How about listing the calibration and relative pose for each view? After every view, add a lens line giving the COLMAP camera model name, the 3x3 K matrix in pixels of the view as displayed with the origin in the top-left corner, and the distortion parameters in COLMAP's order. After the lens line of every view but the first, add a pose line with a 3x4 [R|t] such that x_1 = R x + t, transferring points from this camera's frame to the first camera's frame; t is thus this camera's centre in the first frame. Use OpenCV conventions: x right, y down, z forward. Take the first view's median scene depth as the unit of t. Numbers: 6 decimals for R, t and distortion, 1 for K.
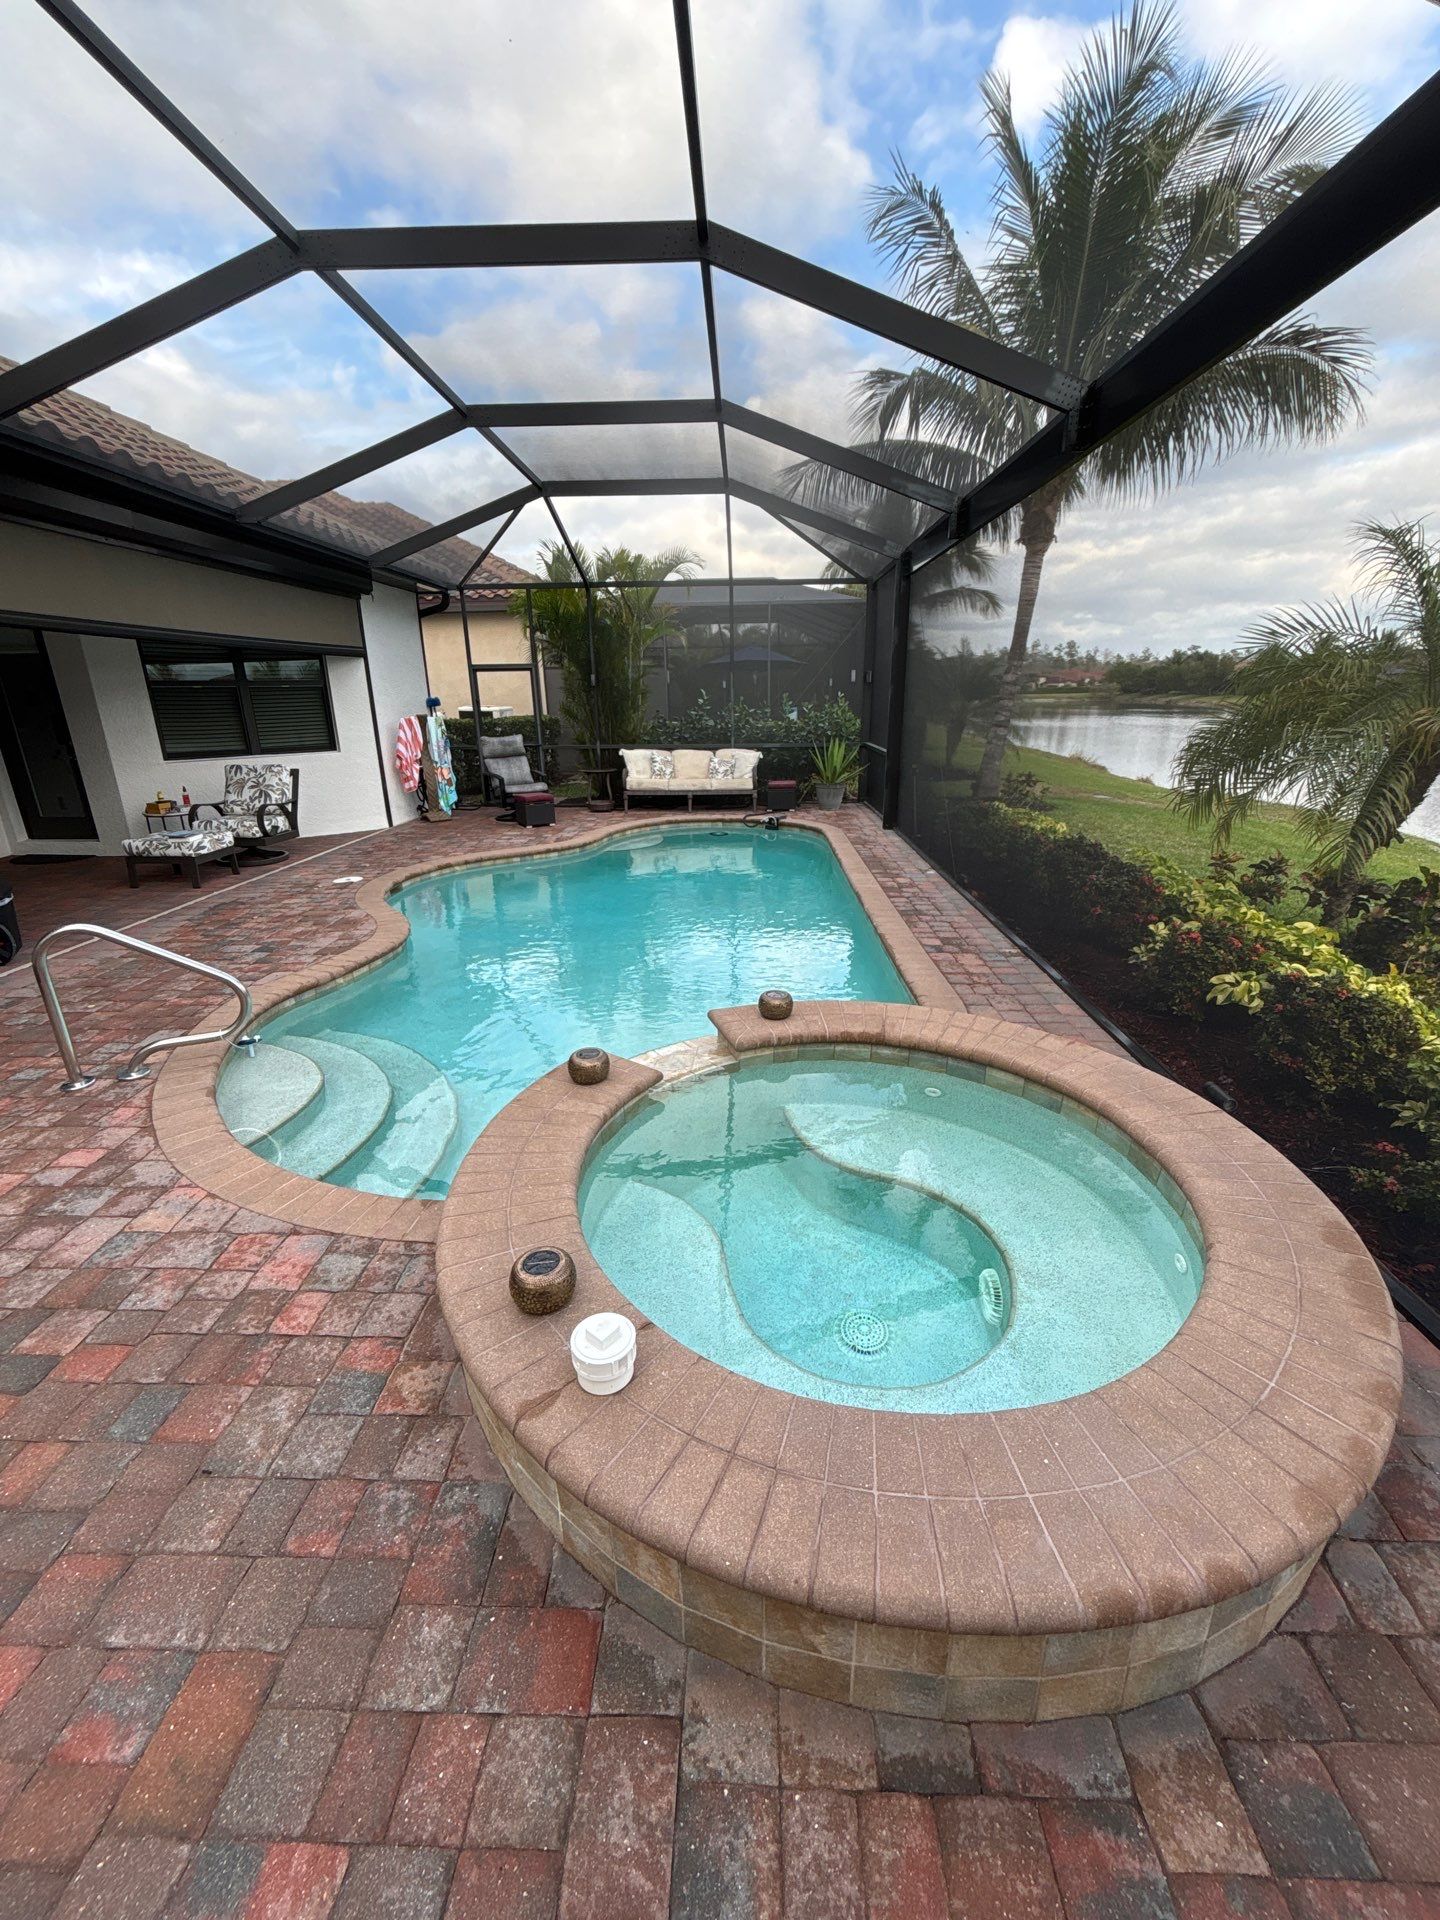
lens RADIAL K [[772.4, 0, 734.4], [0, 772.4, 964.7], [0, 0, 1]] dist [-0.002035, 0.000358]
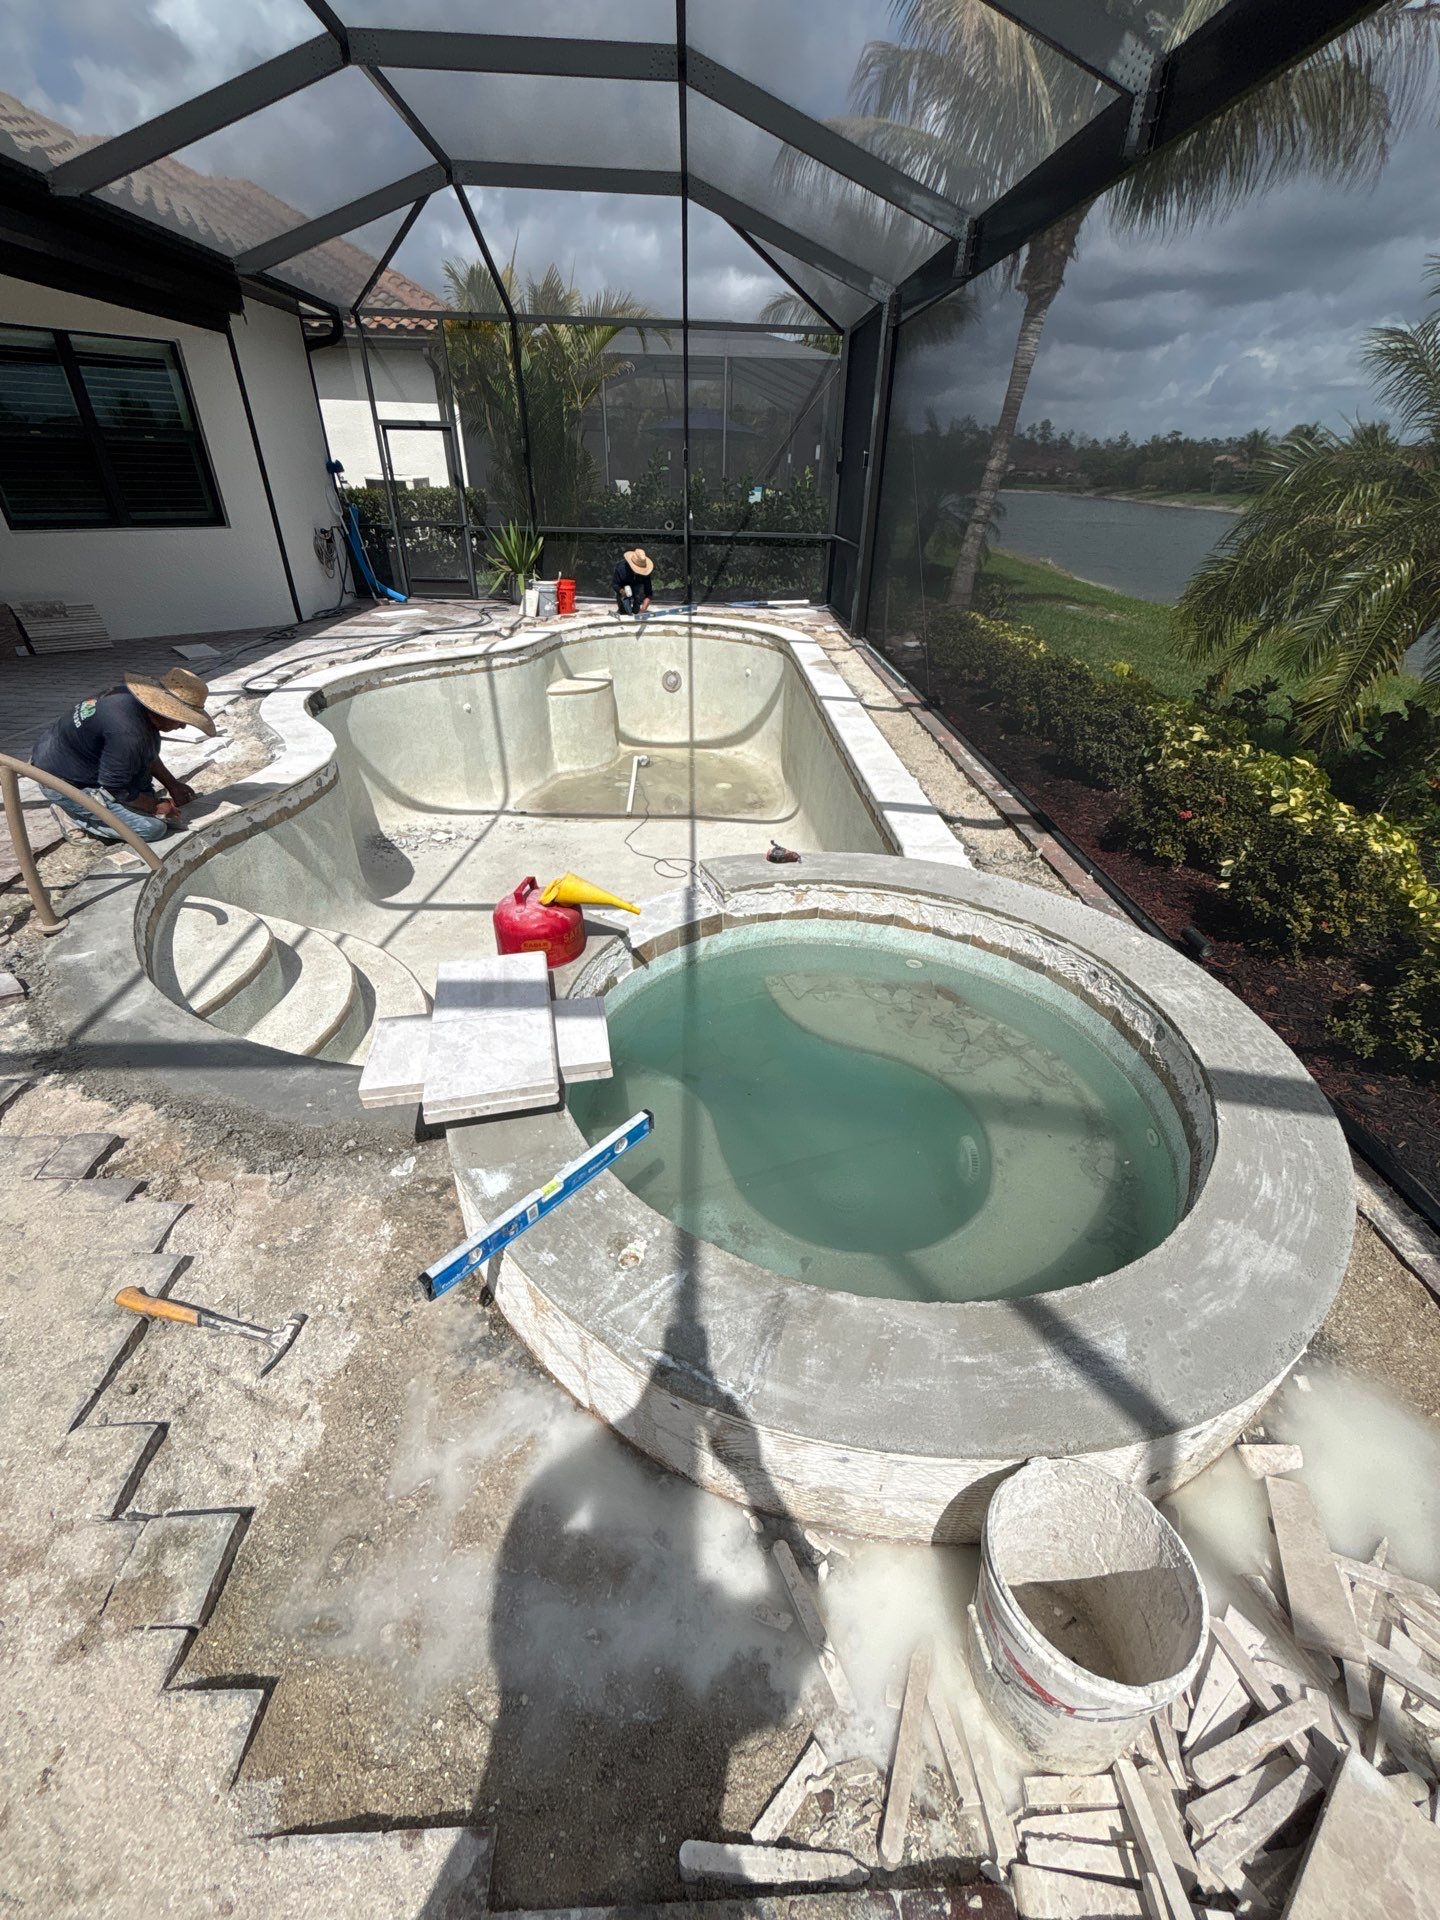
lens RADIAL K [[772.4, 0, 734.5], [0, 772.4, 954.1], [0, 0, 1]] dist [-0.002035, 0.000358]
pose [[0.997300, -0.003395, 0.073361, -0.019449], [-0.012916, 0.975252, 0.220719, -0.012004], [-0.072294, -0.221071, 0.972575, 0.030482]]
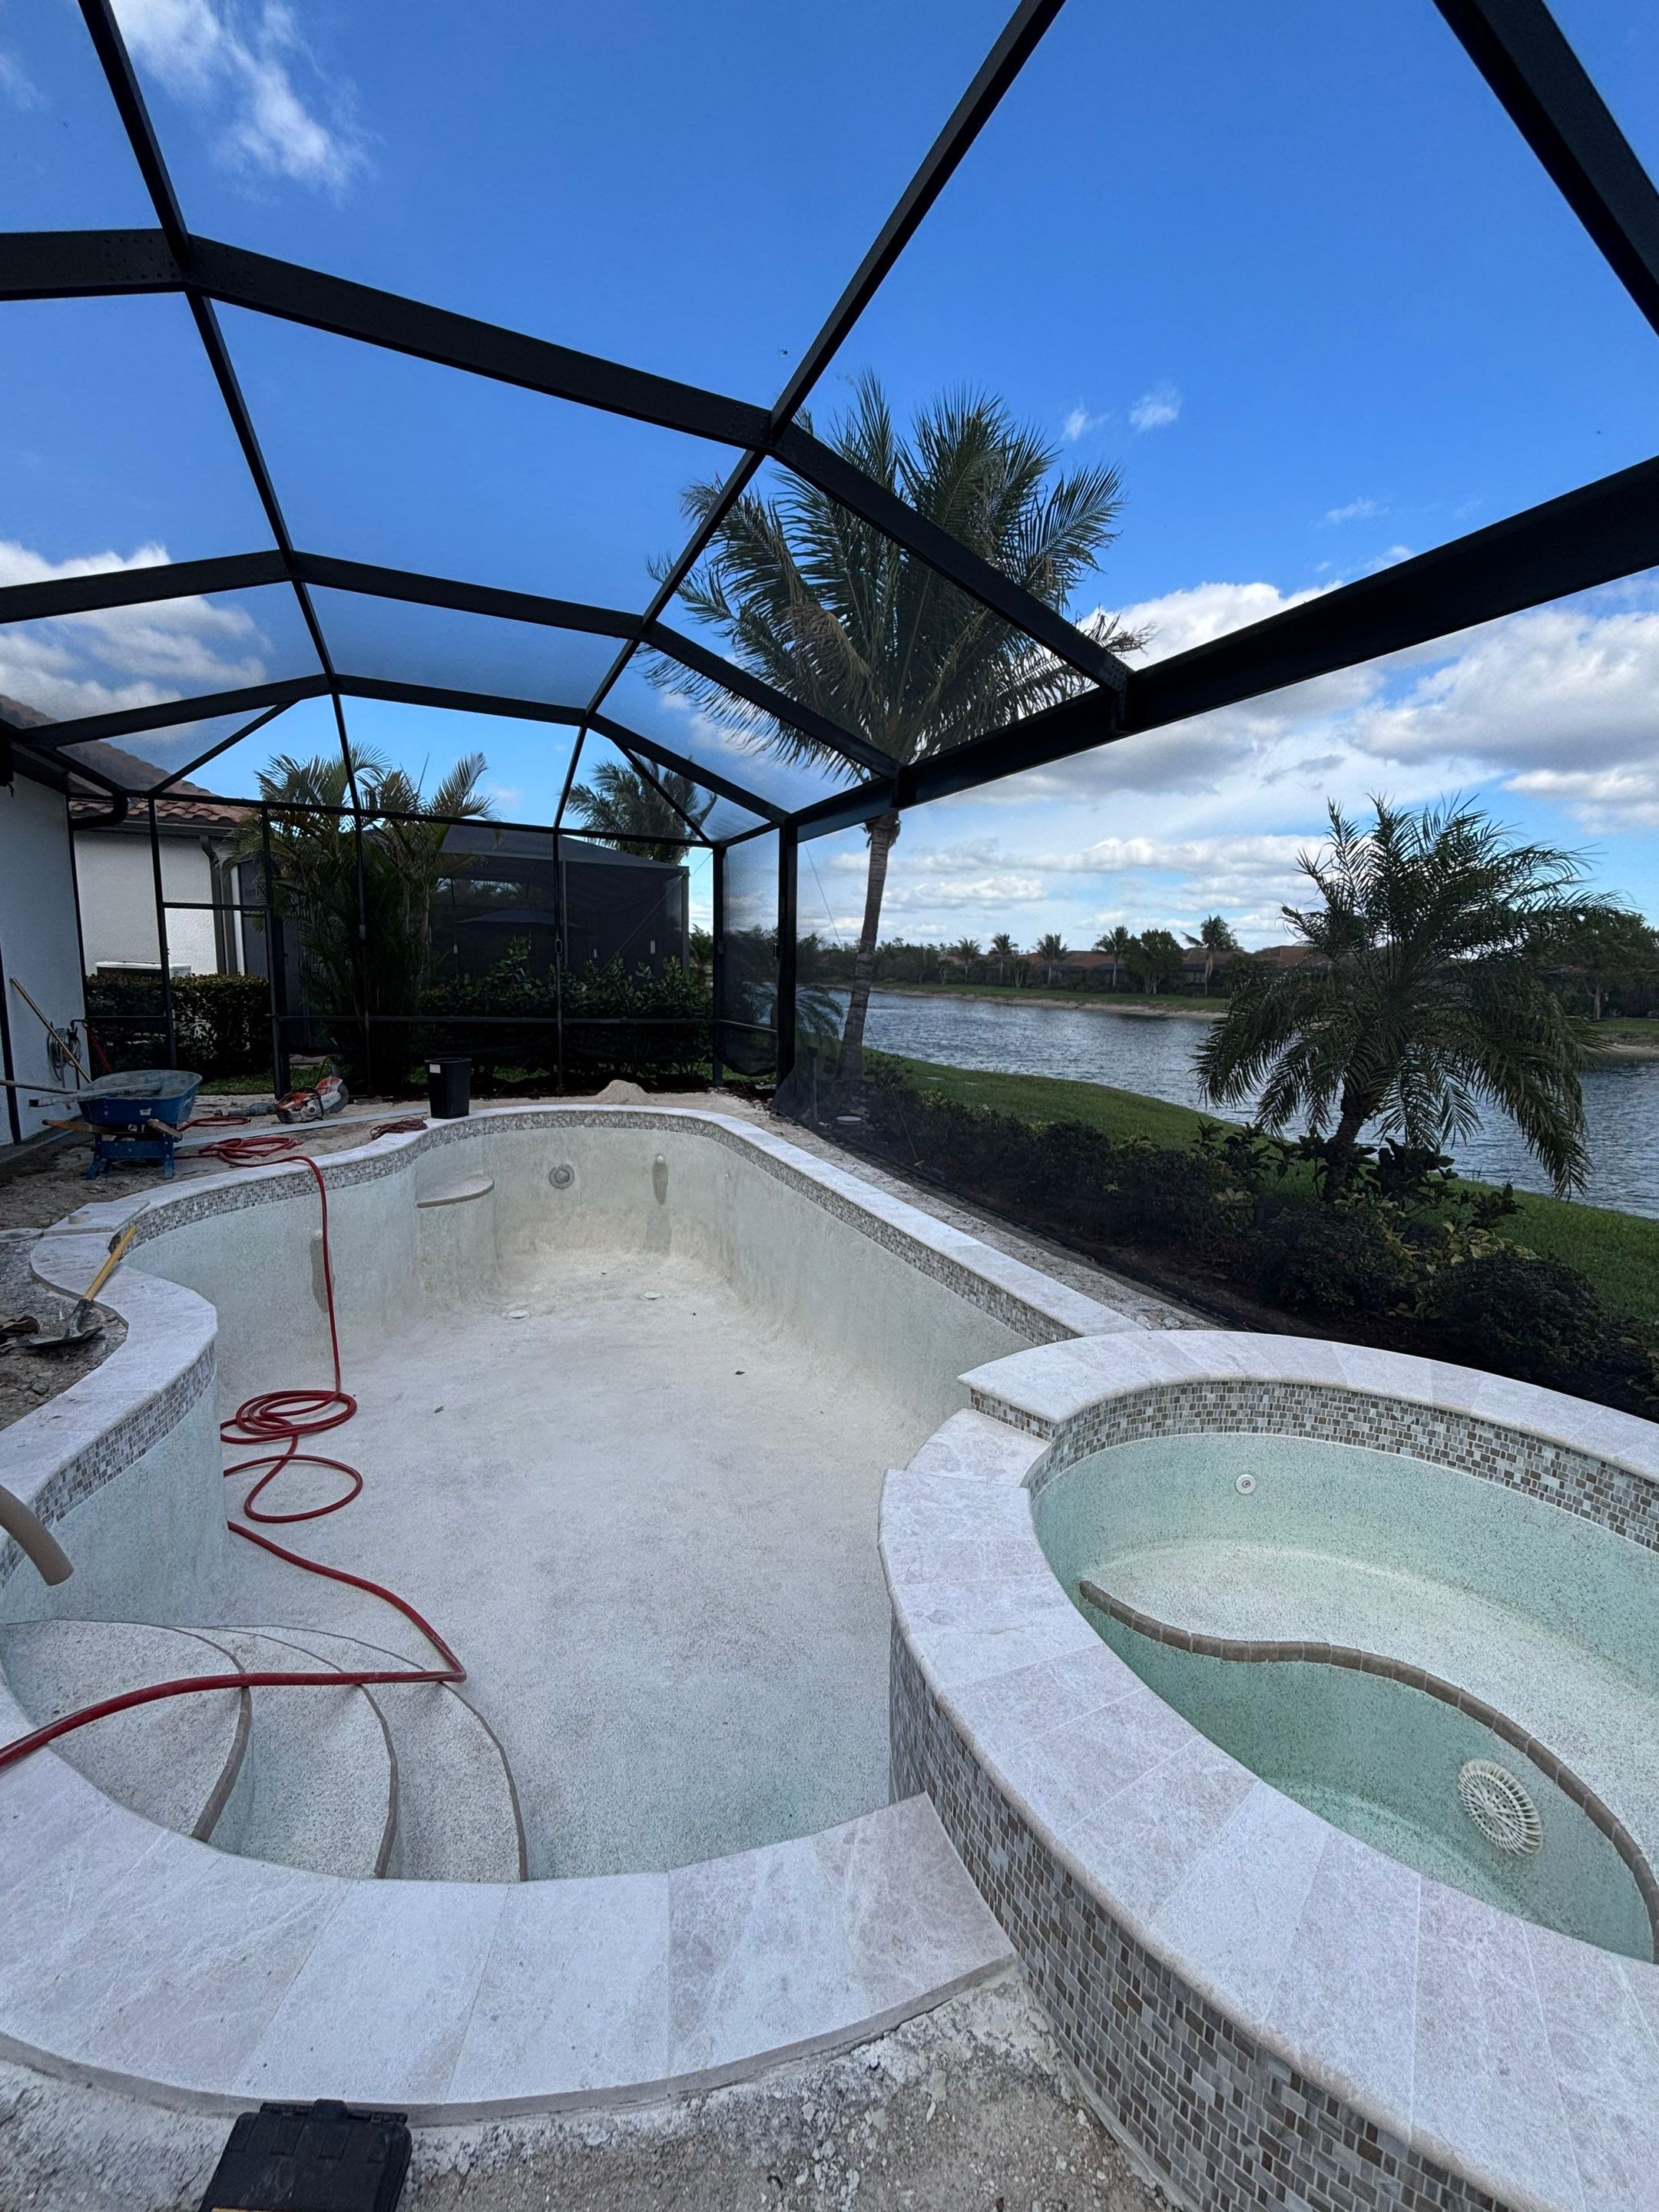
lens RADIAL K [[889.9, 0, 853.6], [0, 889.9, 1088.7], [0, 0, 1]] dist [-0.002035, 0.000358]
pose [[0.898992, -0.019391, 0.437535, -0.186341], [0.108300, 0.977836, -0.179186, -0.026427], [-0.424363, 0.208472, 0.881167, 0.111705]]
